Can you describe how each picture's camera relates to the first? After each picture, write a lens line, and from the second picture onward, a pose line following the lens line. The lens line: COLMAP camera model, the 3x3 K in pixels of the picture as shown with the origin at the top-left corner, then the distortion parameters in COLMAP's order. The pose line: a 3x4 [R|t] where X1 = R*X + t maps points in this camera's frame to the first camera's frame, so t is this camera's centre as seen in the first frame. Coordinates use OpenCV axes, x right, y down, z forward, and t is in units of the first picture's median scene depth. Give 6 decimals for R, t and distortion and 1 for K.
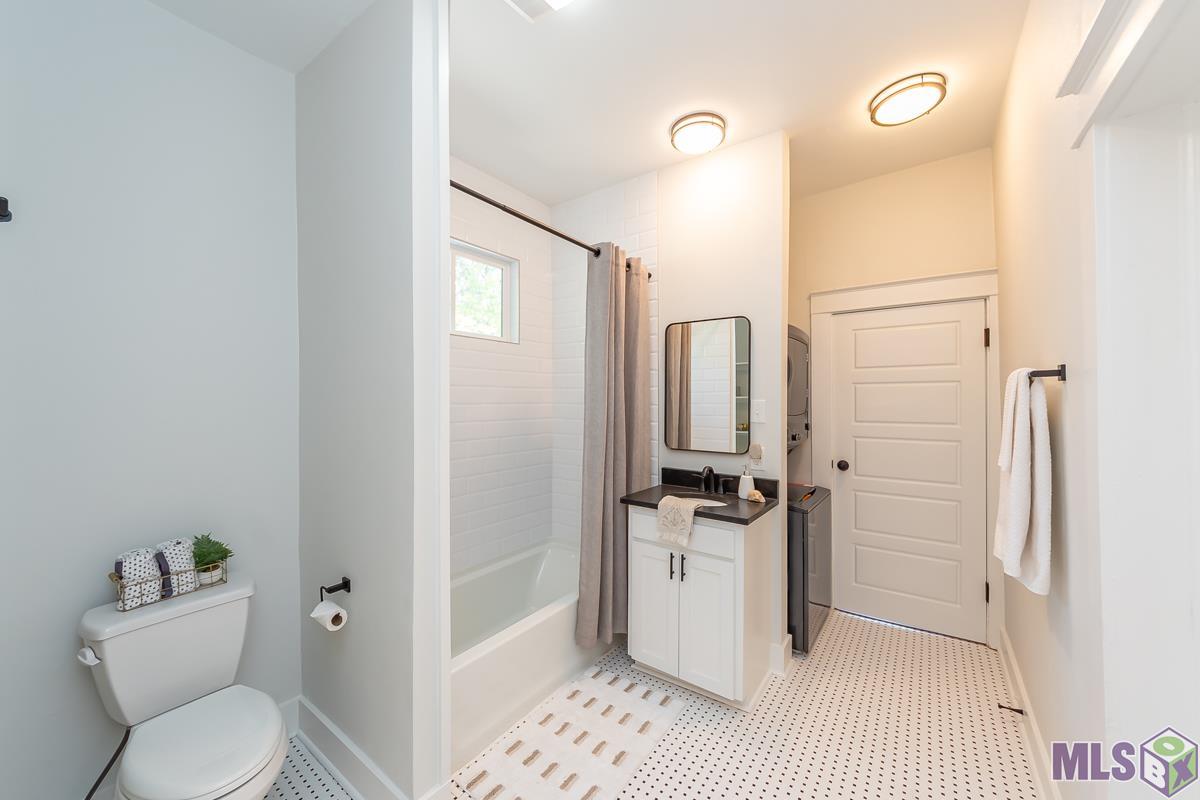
lens RADIAL K [[433.7, 0, 595.1], [0, 433.7, 399.3], [0, 0, 1]] dist [0.000713, -0.000229]
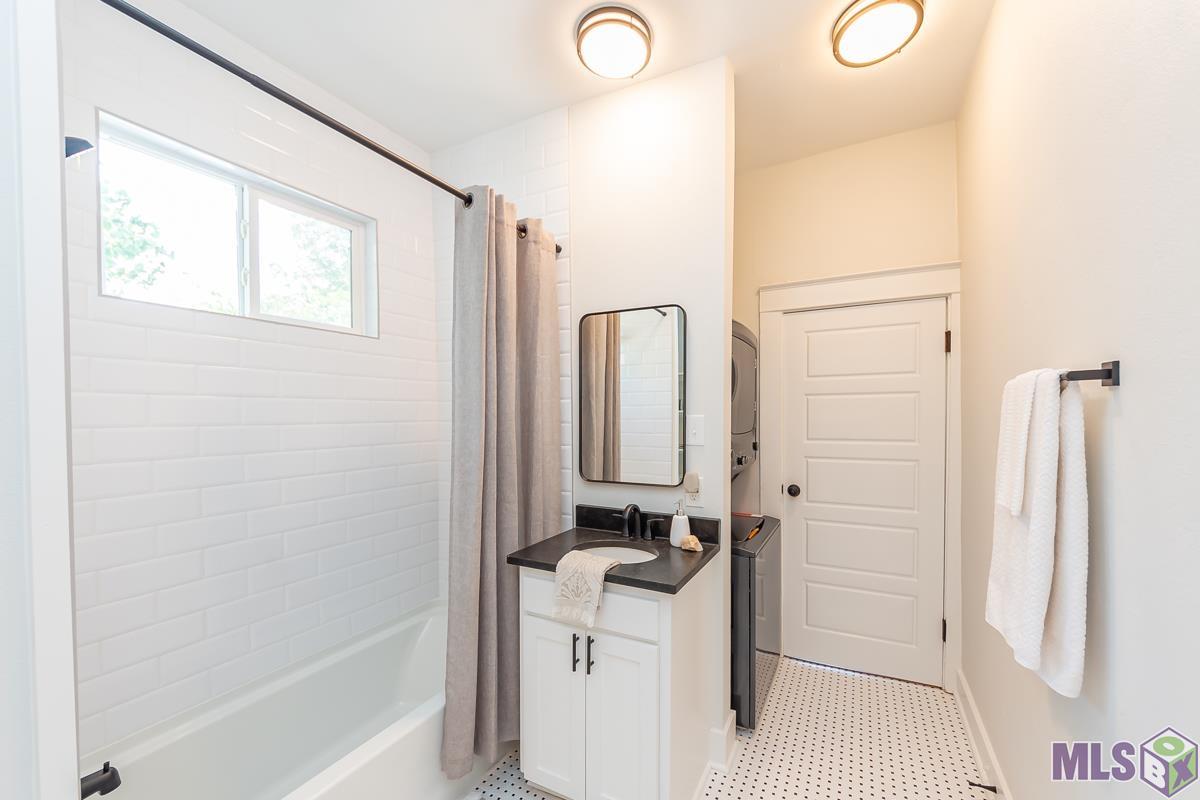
lens RADIAL K [[518.1, 0, 609.0], [0, 518.1, 431.5], [0, 0, 1]] dist [0.001932, 0.000171]
pose [[0.983837, -0.011710, 0.178681, 0.059195], [0.005764, 0.999413, 0.033760, -0.001534], [-0.178971, -0.032184, 0.983328, 0.120750]]
